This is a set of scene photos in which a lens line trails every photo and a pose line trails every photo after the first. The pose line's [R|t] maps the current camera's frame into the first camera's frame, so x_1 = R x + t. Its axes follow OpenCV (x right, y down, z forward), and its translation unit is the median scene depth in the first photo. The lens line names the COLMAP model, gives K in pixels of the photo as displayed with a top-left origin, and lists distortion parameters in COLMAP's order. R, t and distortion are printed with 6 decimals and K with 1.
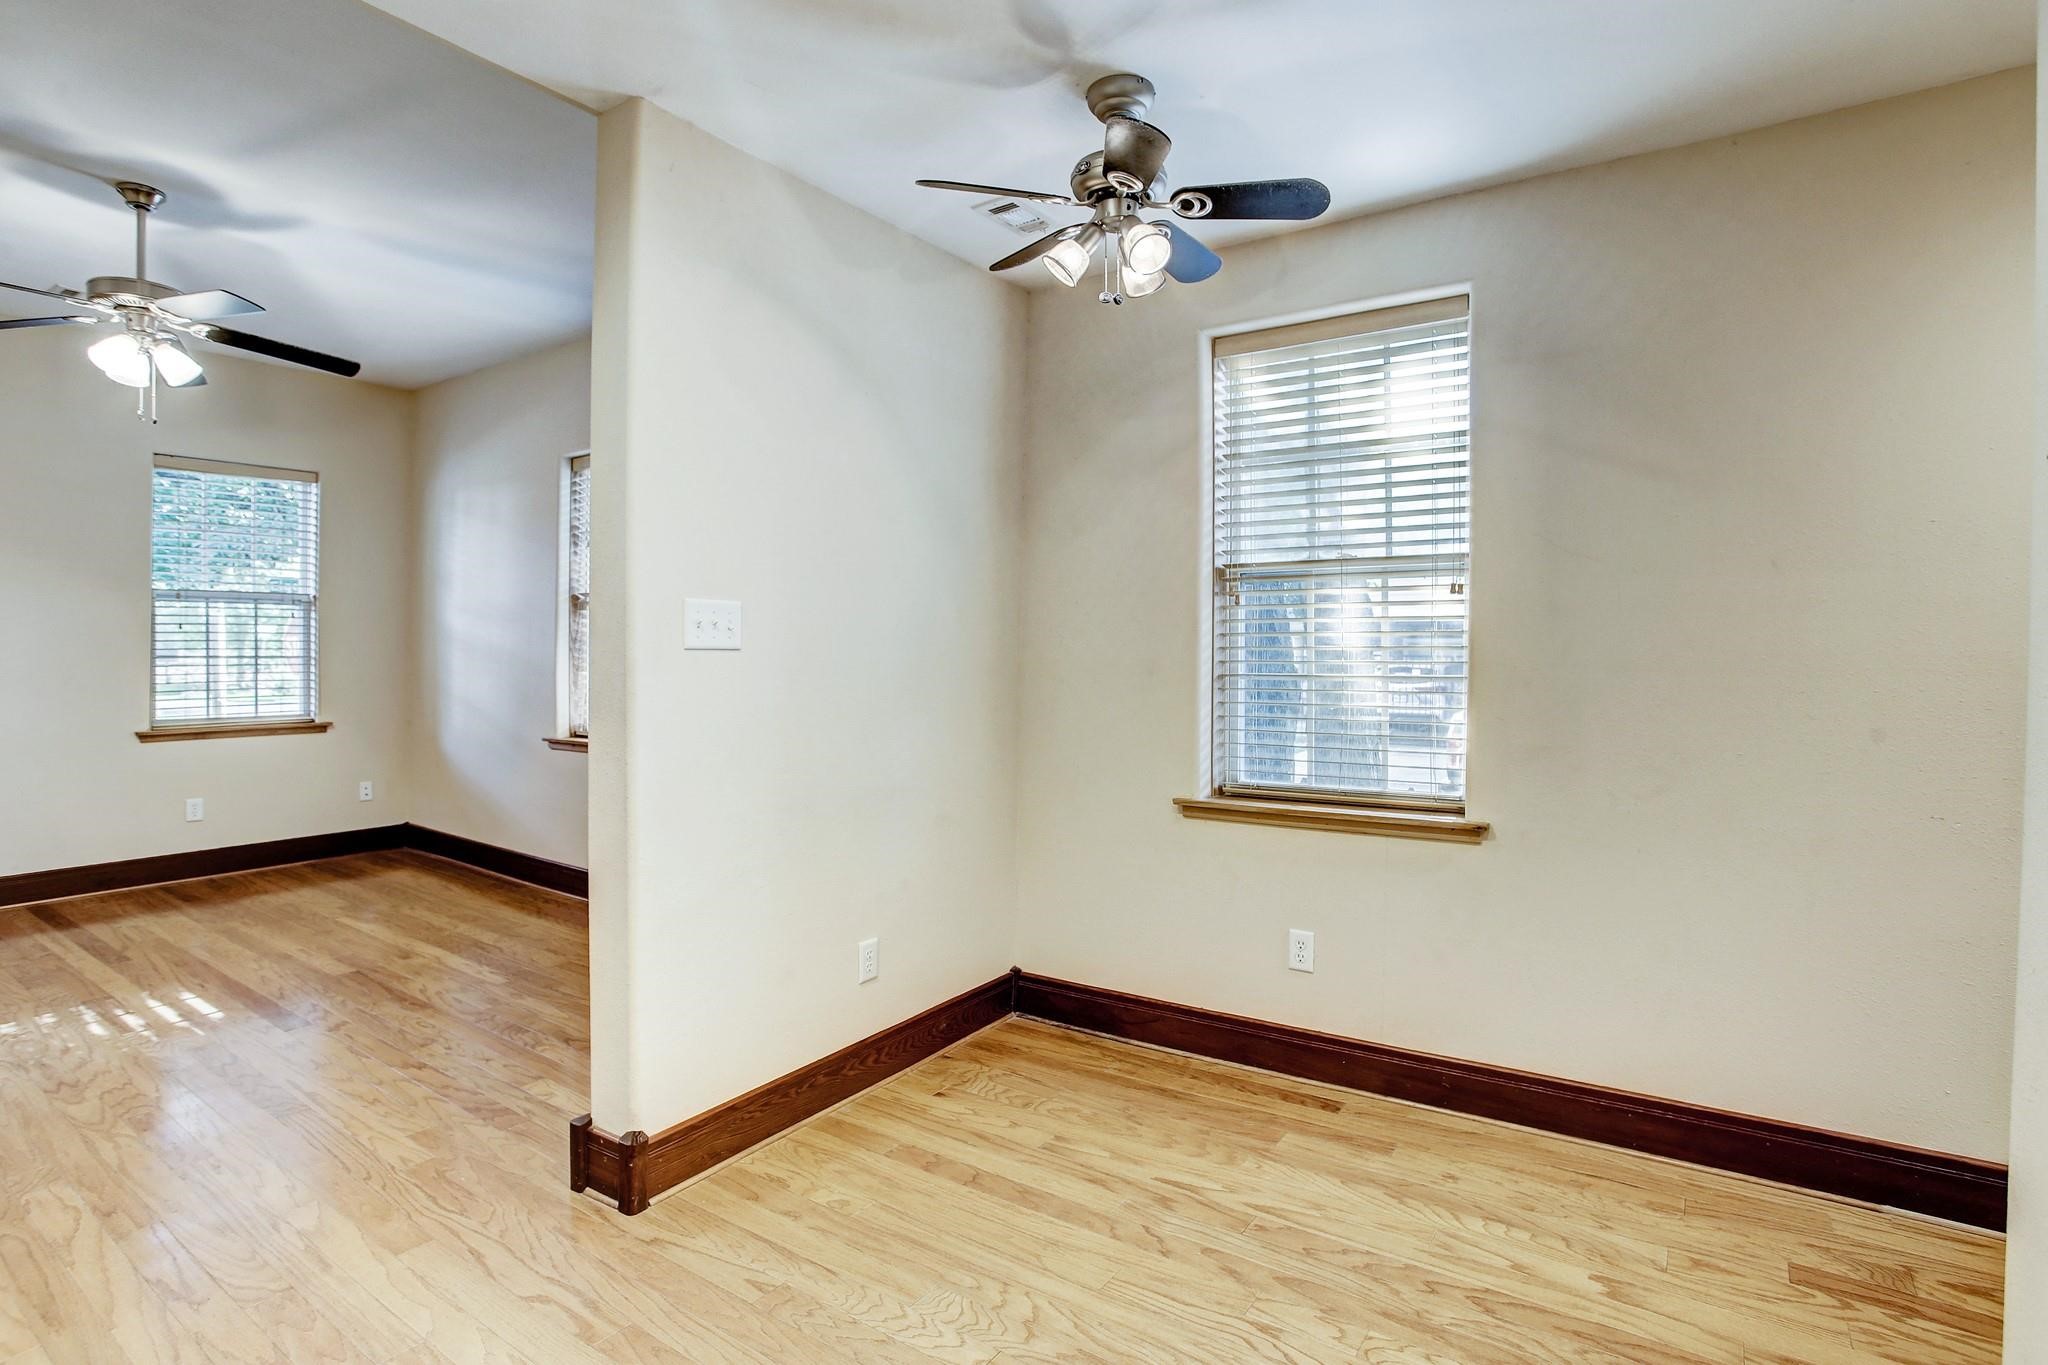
lens RADIAL K [[1012.9, 0, 1031.2], [0, 1012.9, 672.8], [0, 0, 1]] dist [-0.043404, 0.019575]
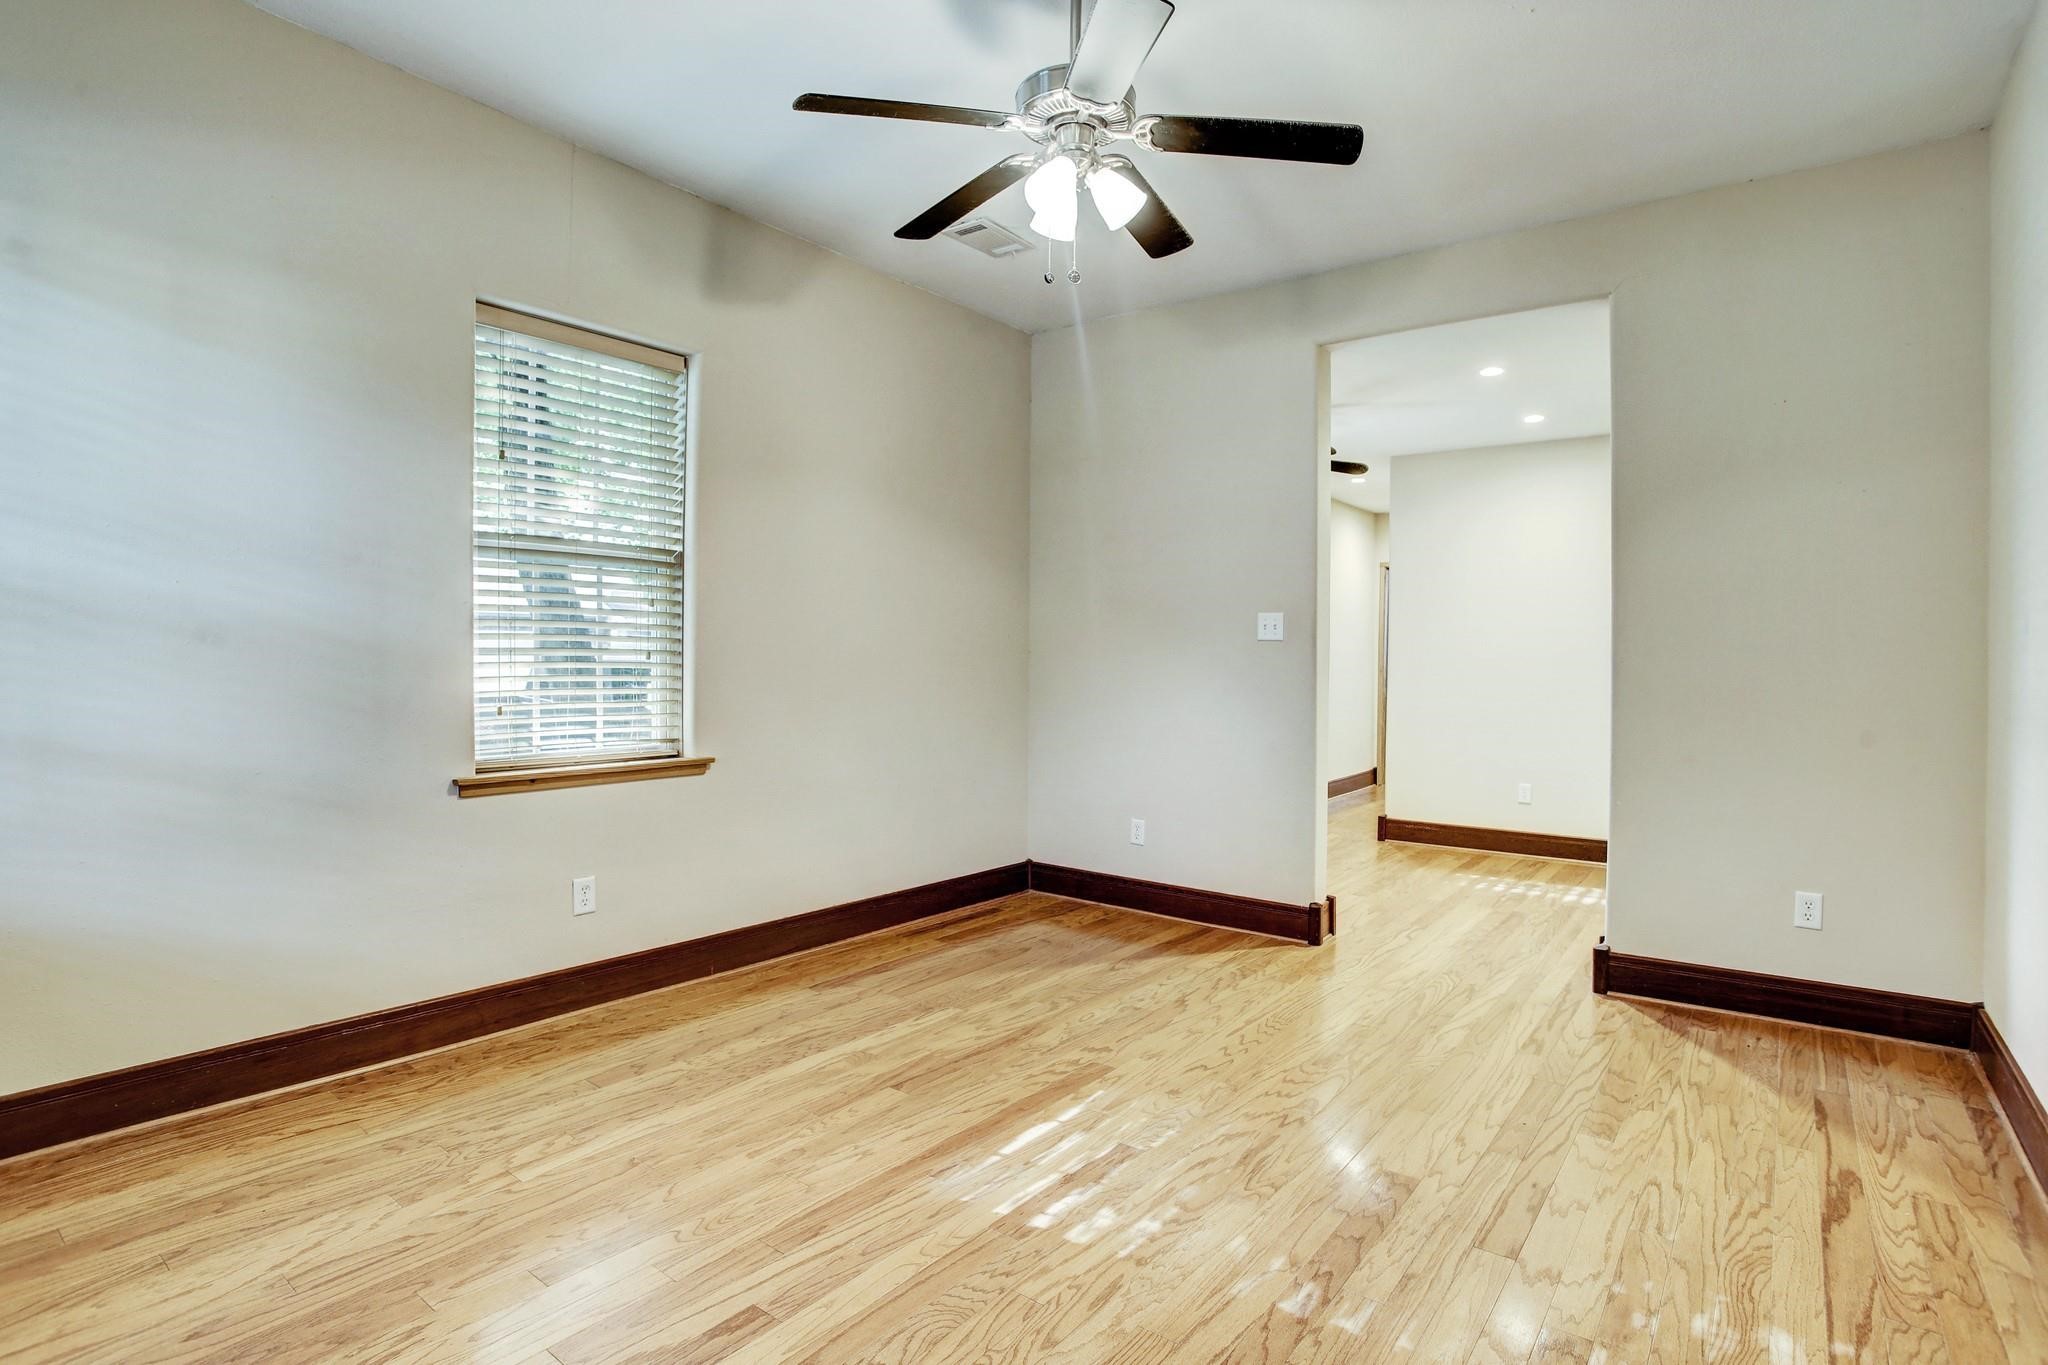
lens RADIAL K [[1012.9, 0, 1031.2], [0, 1012.9, 672.8], [0, 0, 1]] dist [-0.043404, 0.019575]
pose [[0.036441, -0.012089, 0.999263, -0.975537], [0.005698, 0.999913, 0.011889, -0.000701], [-0.999320, 0.005260, 0.036506, 0.617066]]
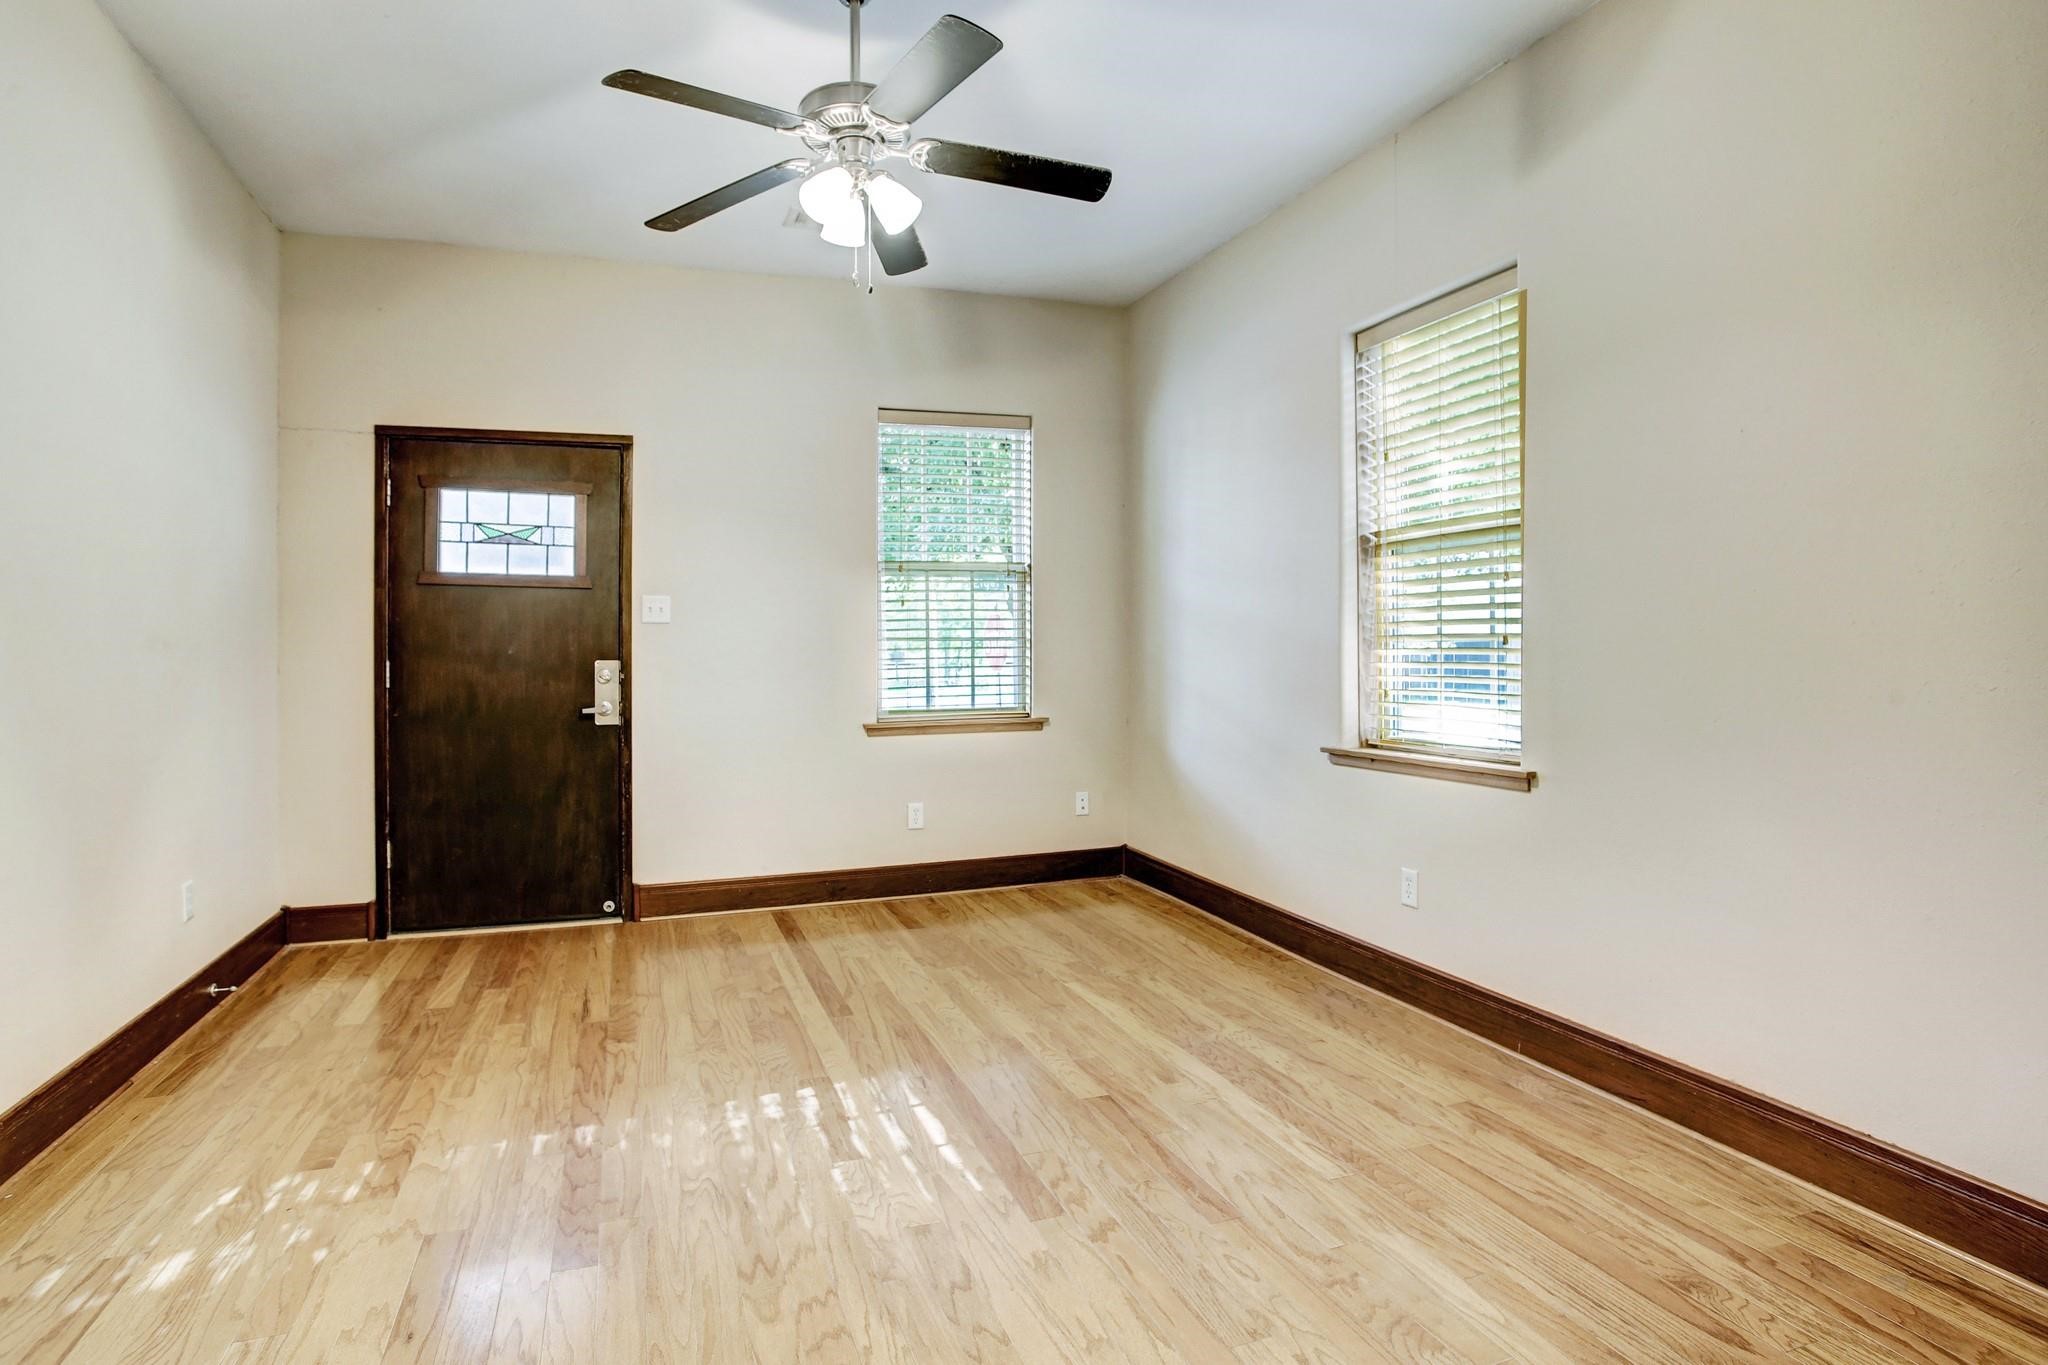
lens RADIAL K [[1083.0, 0, 1013.6], [0, 1083.0, 668.8], [0, 0, 1]] dist [-0.047771, 0.025073]
pose [[0.819007, -0.003523, -0.573772, -0.224373], [0.001940, 0.999992, -0.003370, 0.012964], [0.573780, 0.001646, 0.819008, 0.266716]]
